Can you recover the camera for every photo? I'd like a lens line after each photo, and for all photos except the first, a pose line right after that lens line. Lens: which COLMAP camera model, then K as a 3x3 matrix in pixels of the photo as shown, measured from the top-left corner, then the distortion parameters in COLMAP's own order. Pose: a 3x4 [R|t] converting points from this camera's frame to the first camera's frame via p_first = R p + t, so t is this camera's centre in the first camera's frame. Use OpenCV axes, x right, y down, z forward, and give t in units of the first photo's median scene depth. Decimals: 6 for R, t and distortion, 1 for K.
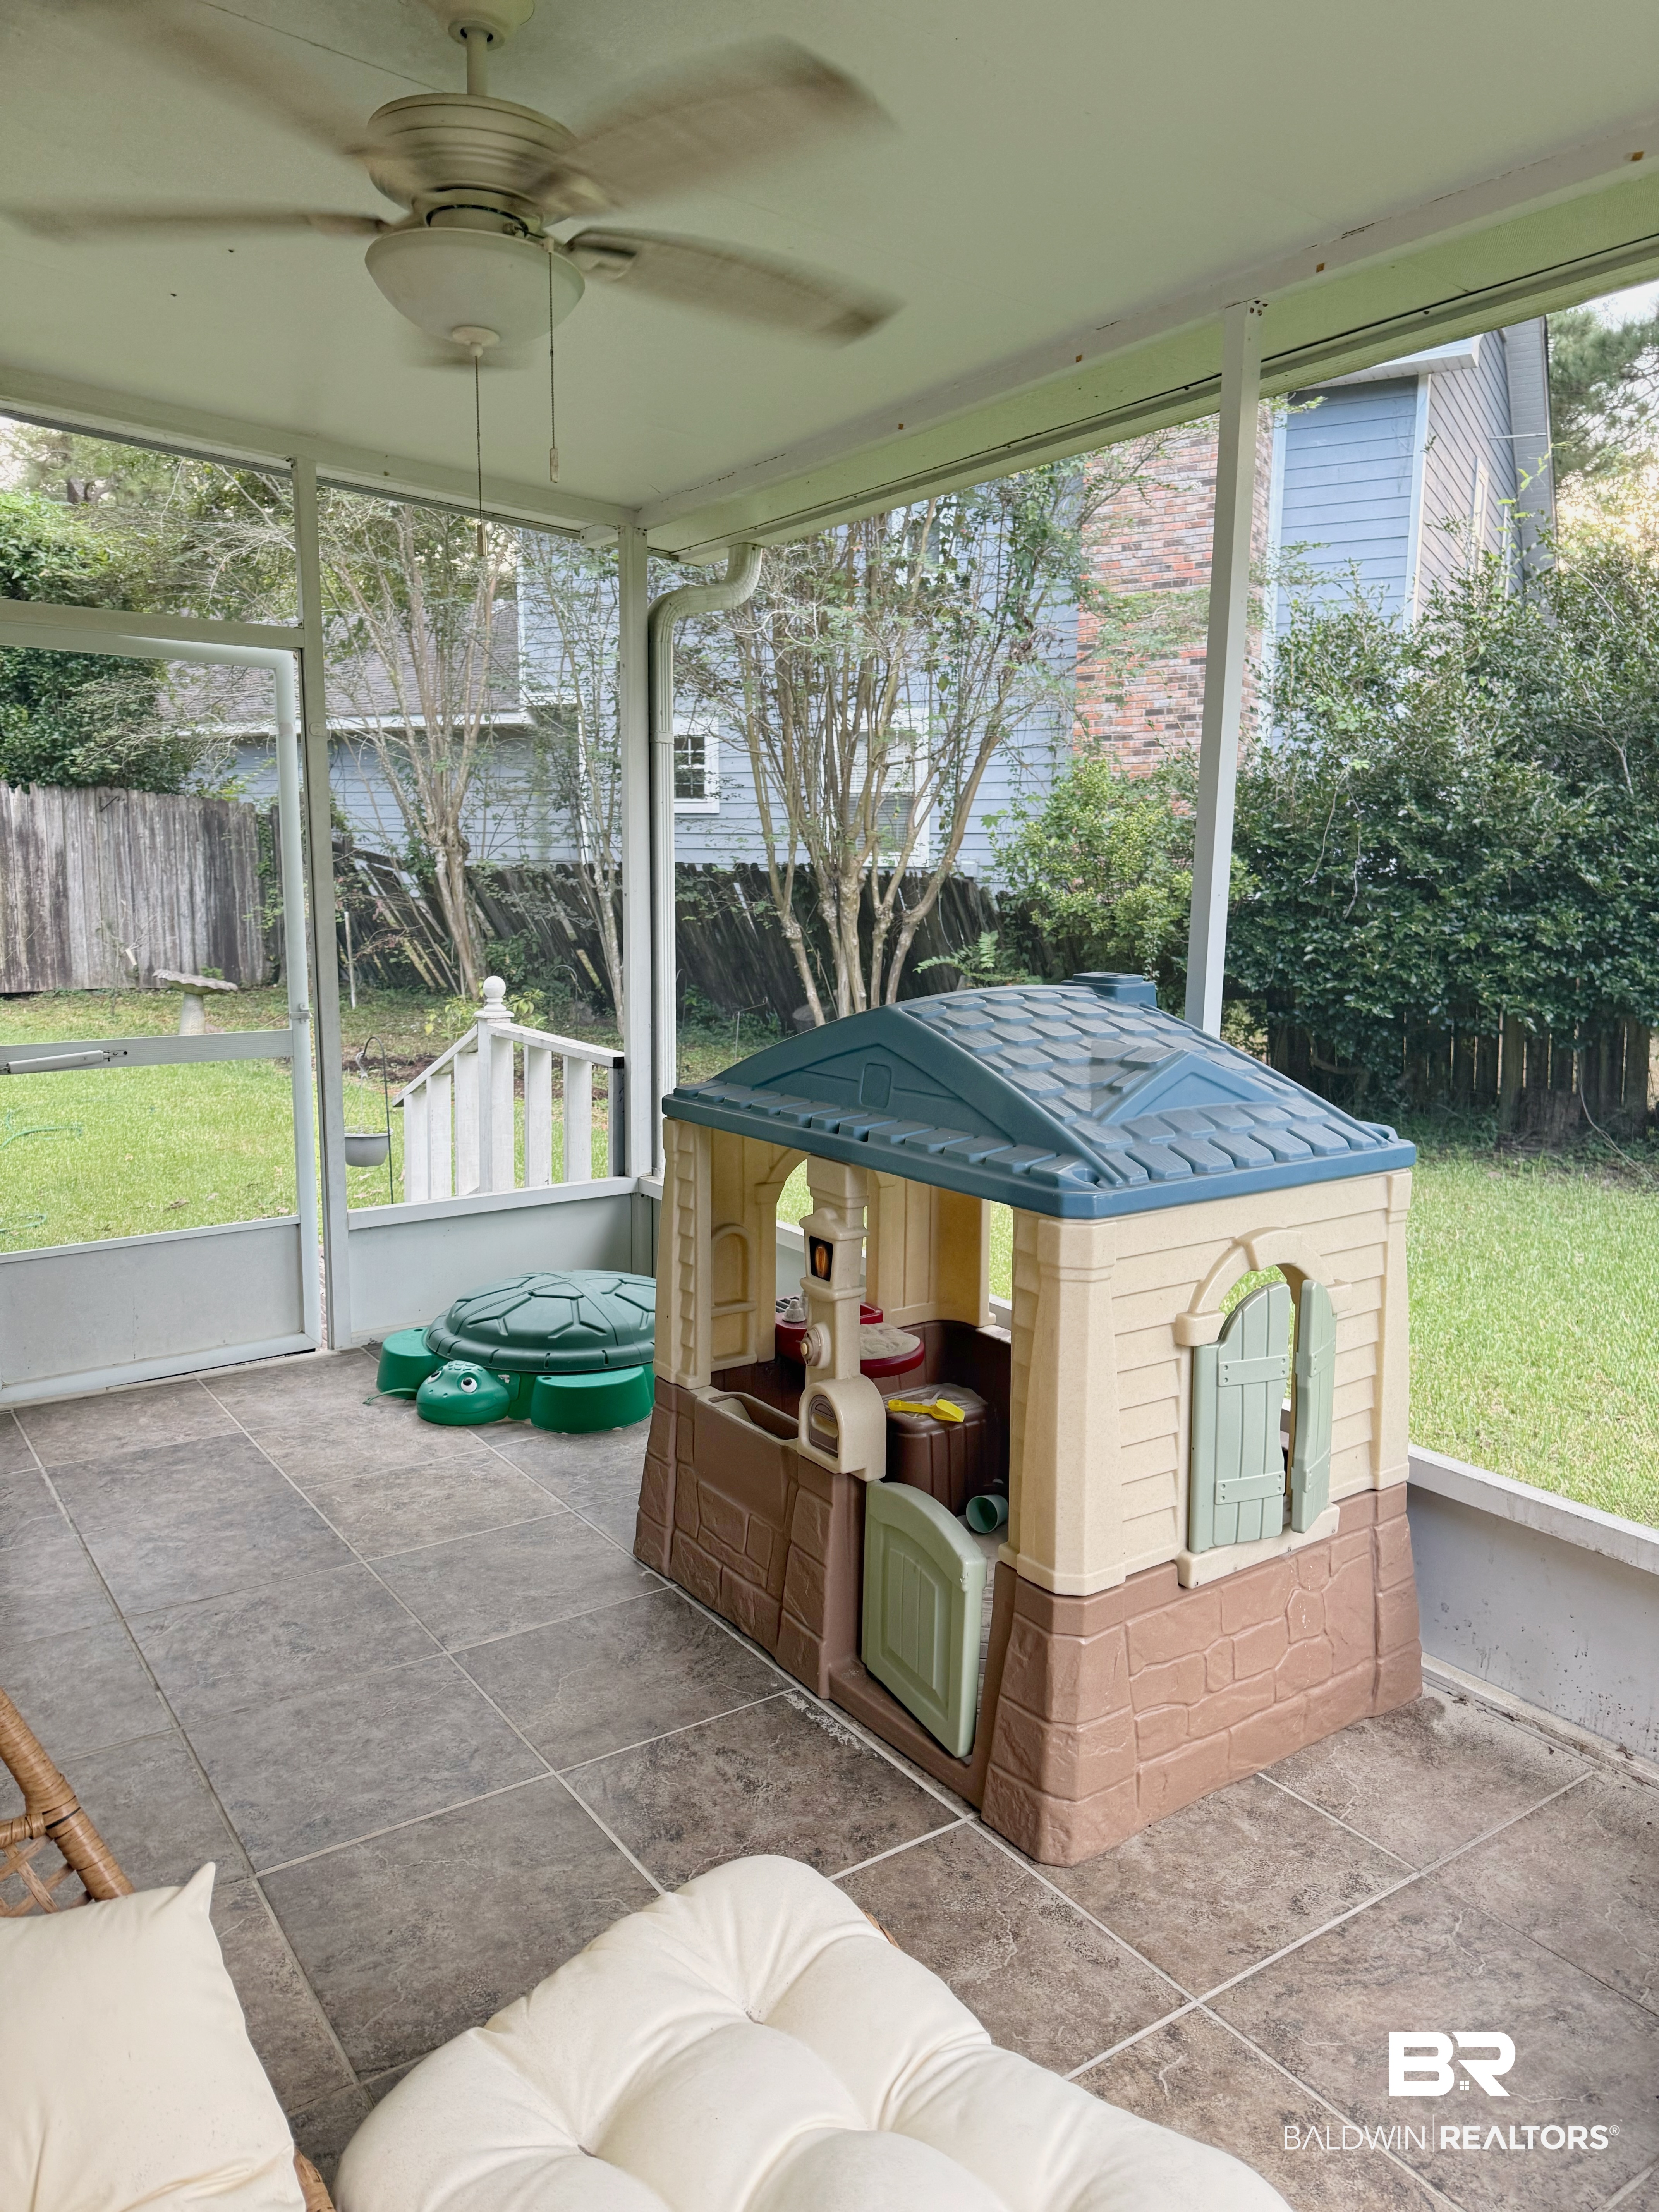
lens RADIAL K [[1566.0, 0, 815.9], [0, 1566.0, 1101.0], [0, 0, 1]] dist [0.187343, -0.318799]
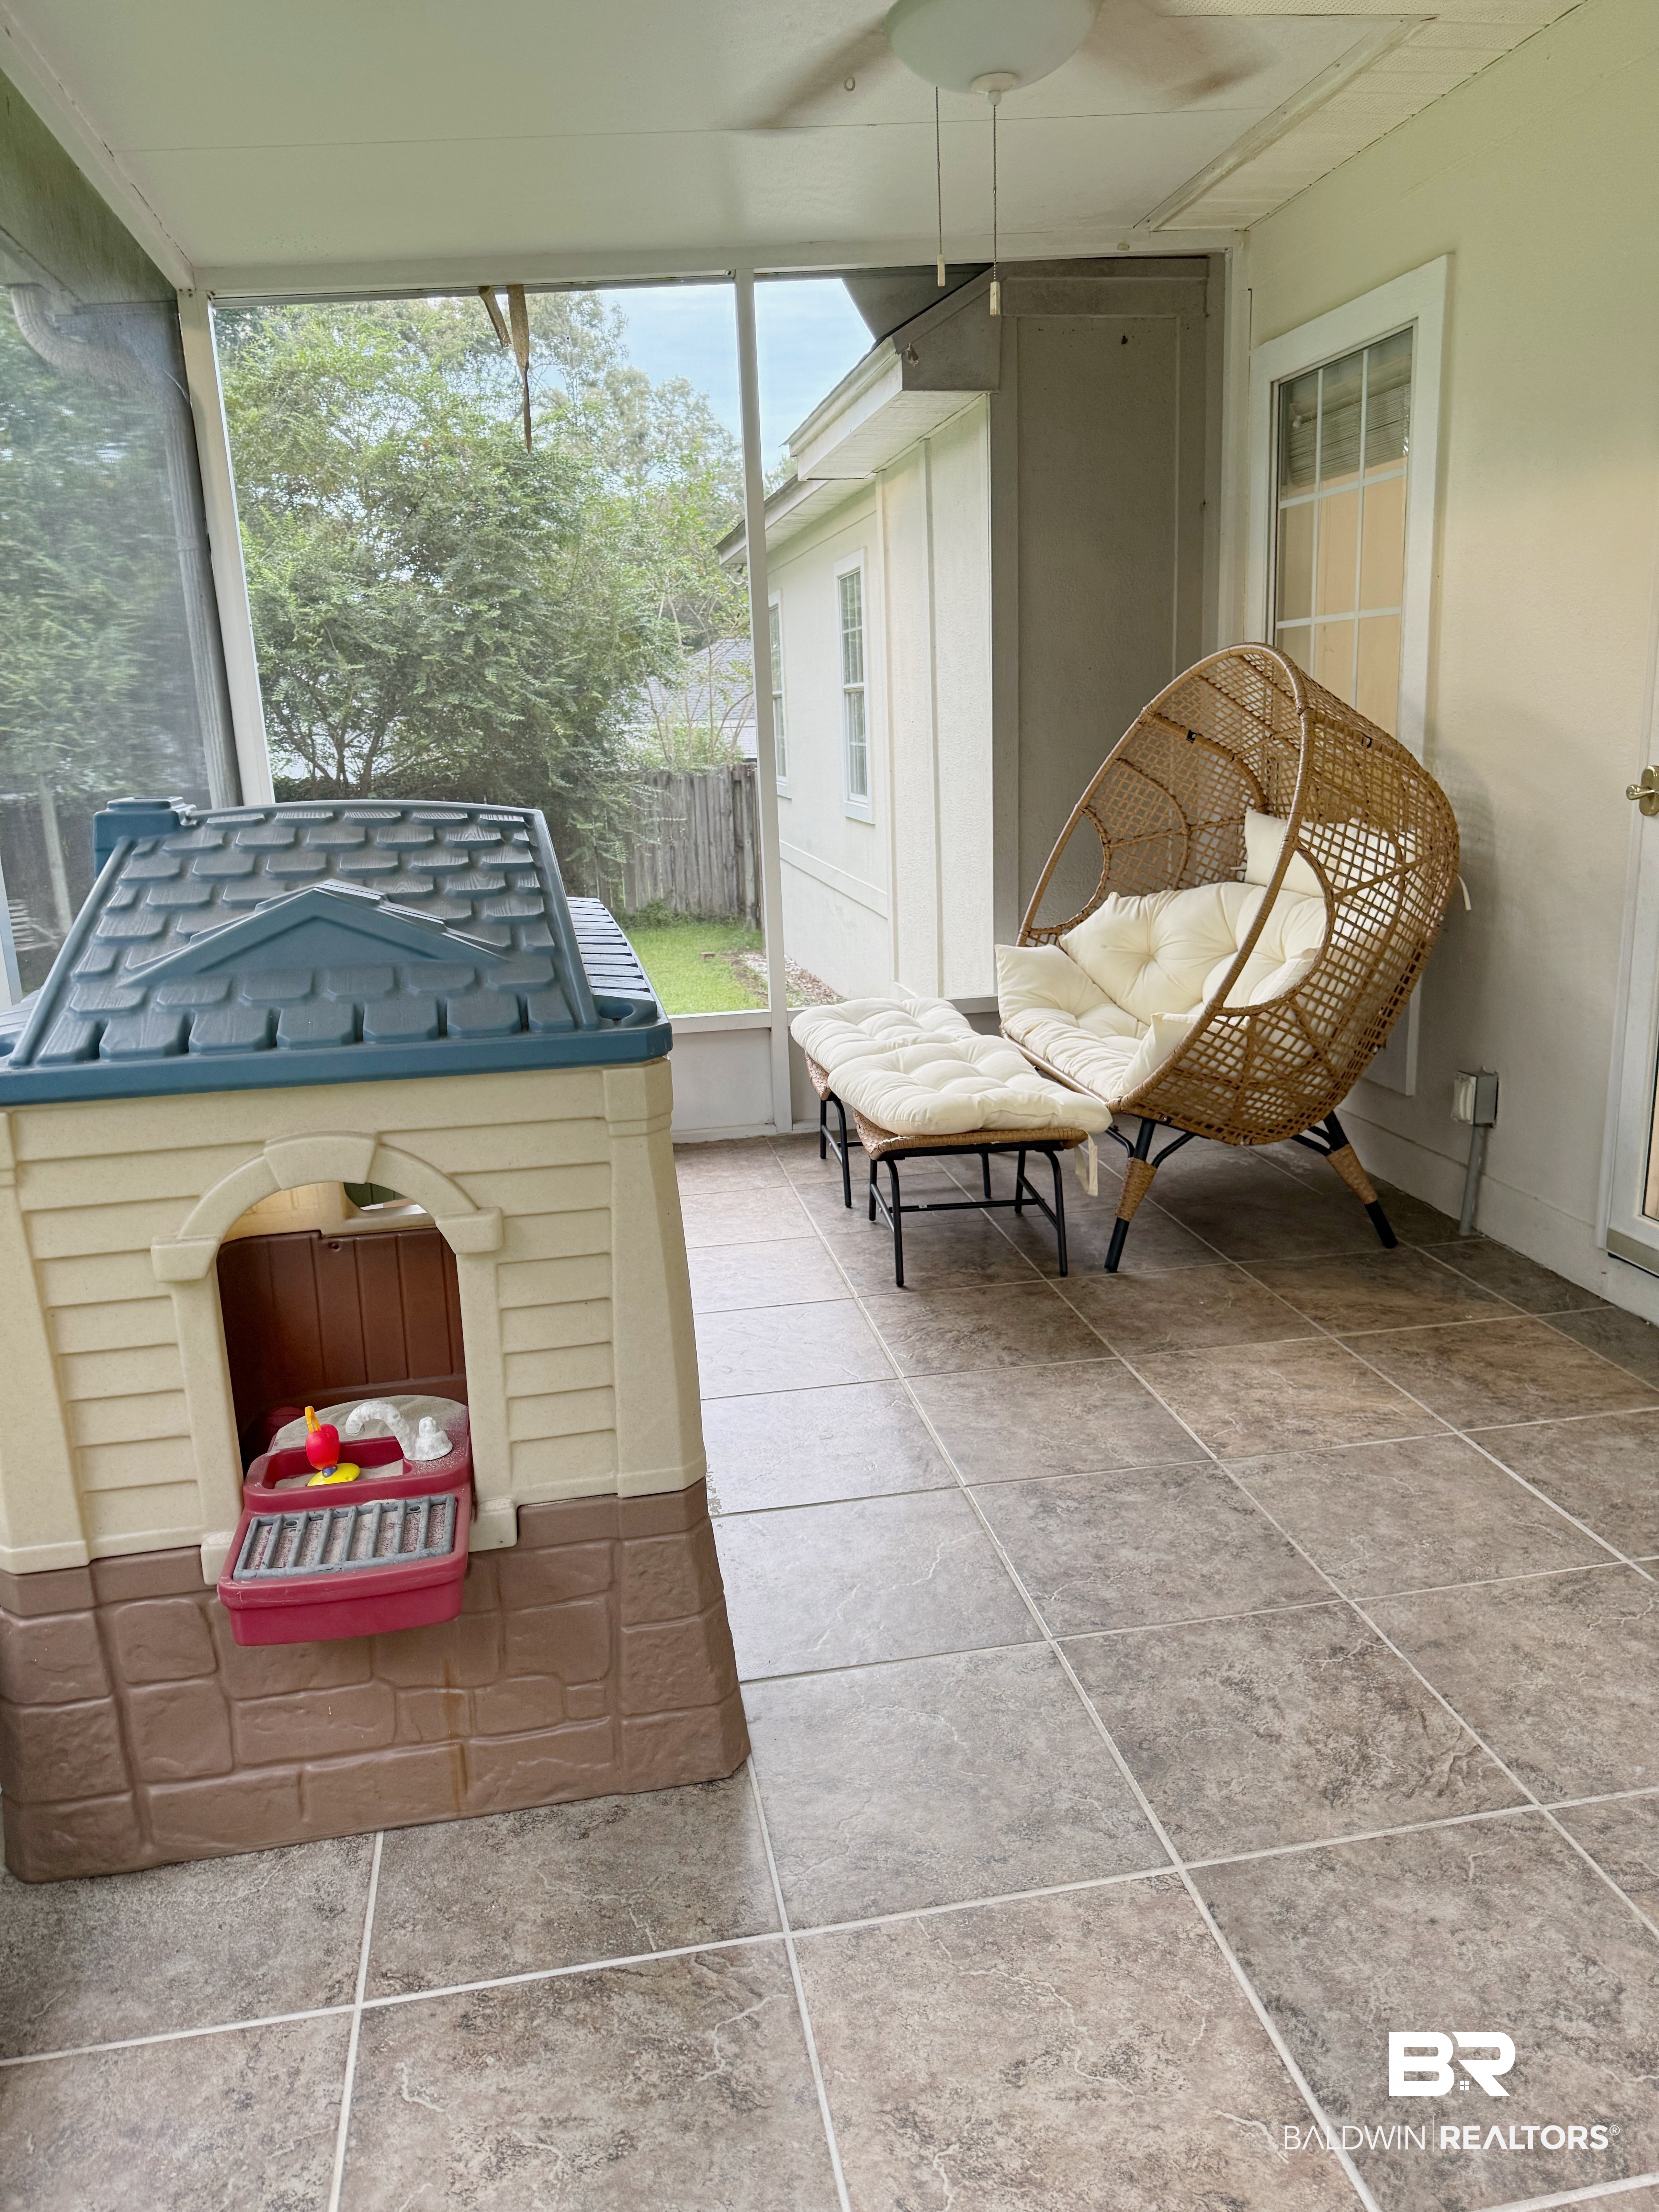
lens RADIAL K [[1566.0, 0, 815.9], [0, 1566.0, 1101.0], [0, 0, 1]] dist [0.187343, -0.318799]
pose [[-0.916005, -0.061910, 0.396361, -0.397405], [0.087399, 0.933490, 0.347790, -0.182744], [-0.391531, 0.353219, -0.849671, 1.532170]]
